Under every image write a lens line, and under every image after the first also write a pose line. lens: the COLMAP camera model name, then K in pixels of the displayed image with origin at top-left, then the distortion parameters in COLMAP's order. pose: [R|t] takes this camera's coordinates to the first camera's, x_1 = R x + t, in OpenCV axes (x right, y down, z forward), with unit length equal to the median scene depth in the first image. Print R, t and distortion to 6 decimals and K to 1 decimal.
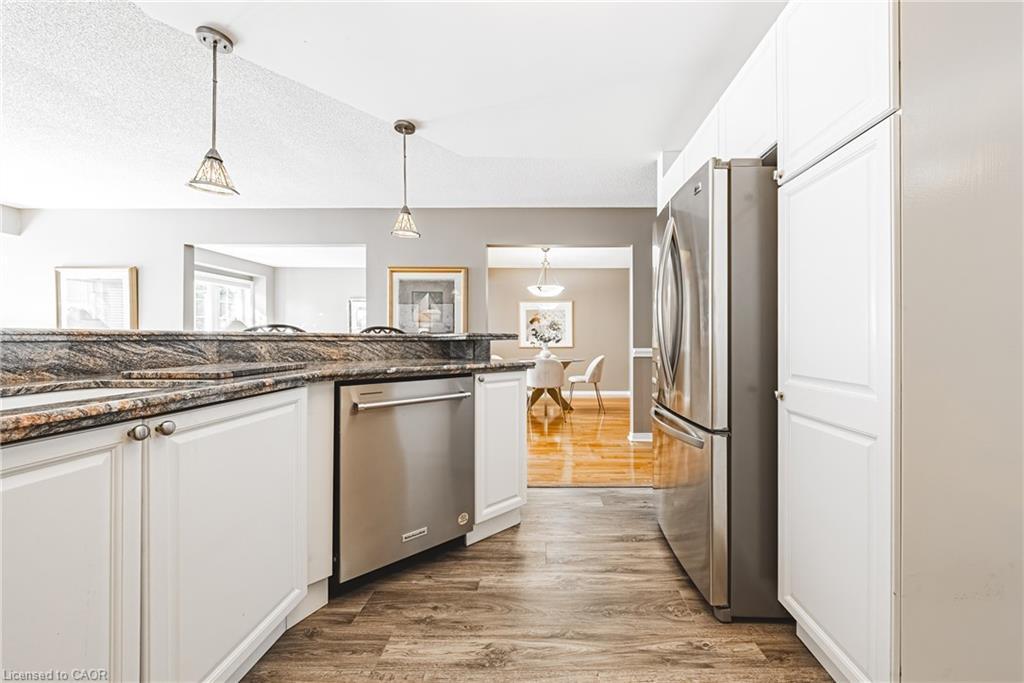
lens RADIAL K [[380.7, 0, 538.1], [0, 380.7, 338.2], [0, 0, 1]] dist [-0.004821, 0.000089]
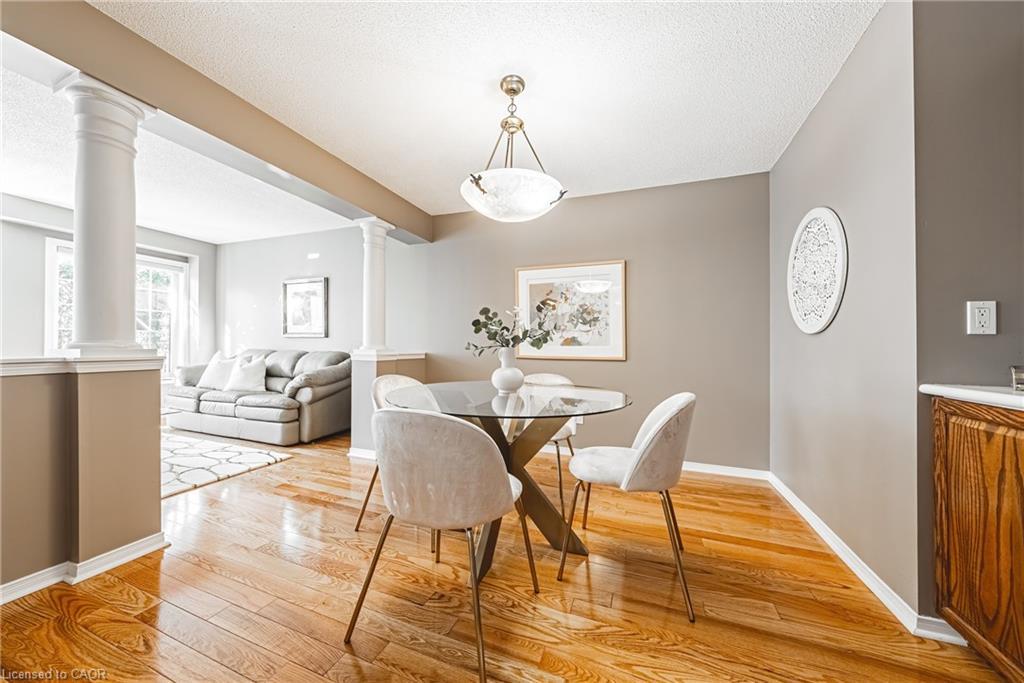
lens RADIAL K [[355.3, 0, 503.4], [0, 355.3, 344.3], [0, 0, 1]] dist [-0.001078, 0.000043]
pose [[0.942870, 0.012223, -0.332936, 0.387762], [-0.013557, 0.999907, -0.001684, 0.031205], [0.332884, 0.006101, 0.942948, 2.145836]]
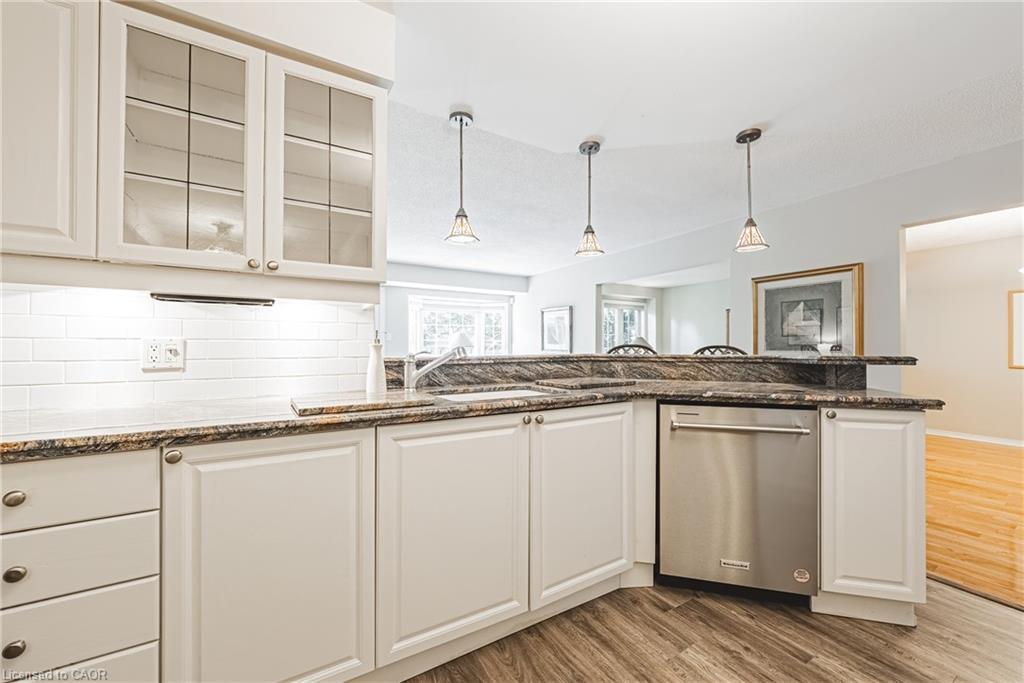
lens RADIAL K [[390.3, 0, 508.8], [0, 390.3, 344.3], [0, 0, 1]] dist [-0.005091, 0.000363]
pose [[0.526565, -0.008929, -0.850088, 0.220838], [0.002920, 0.999958, -0.008695, -0.042057], [0.850130, 0.002097, 0.526569, -0.021461]]
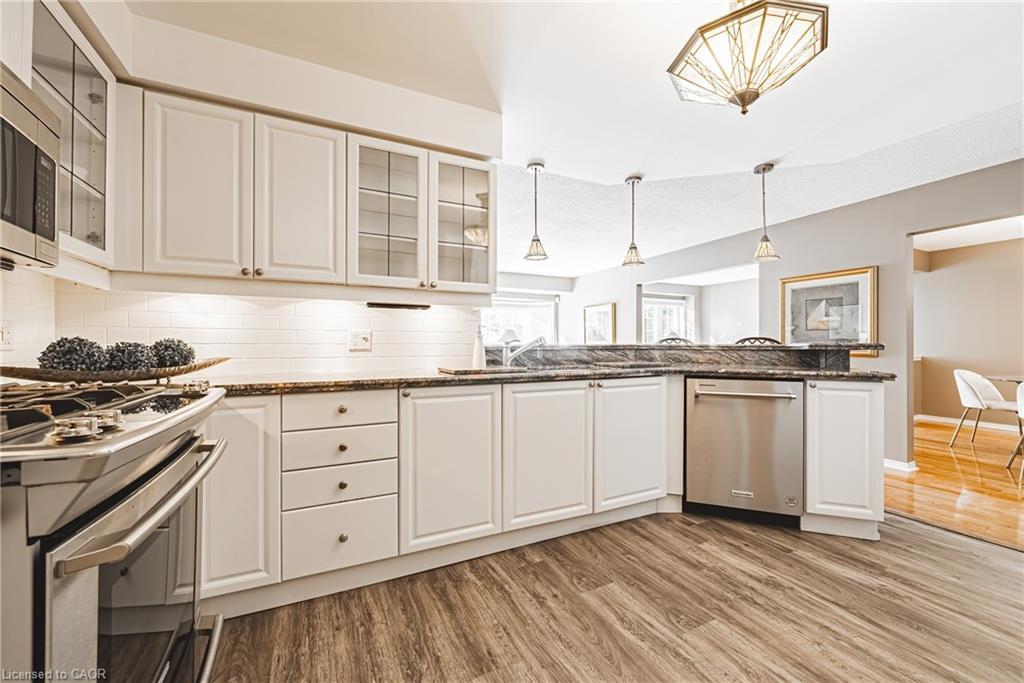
lens RADIAL K [[390.3, 0, 512.5], [0, 390.3, 343.3], [0, 0, 1]] dist [-0.005091, 0.000363]
pose [[0.453616, -0.005012, -0.891183, 0.533519], [0.002312, 0.999987, -0.004447, -0.013897], [0.891194, -0.000043, 0.453622, -0.349903]]
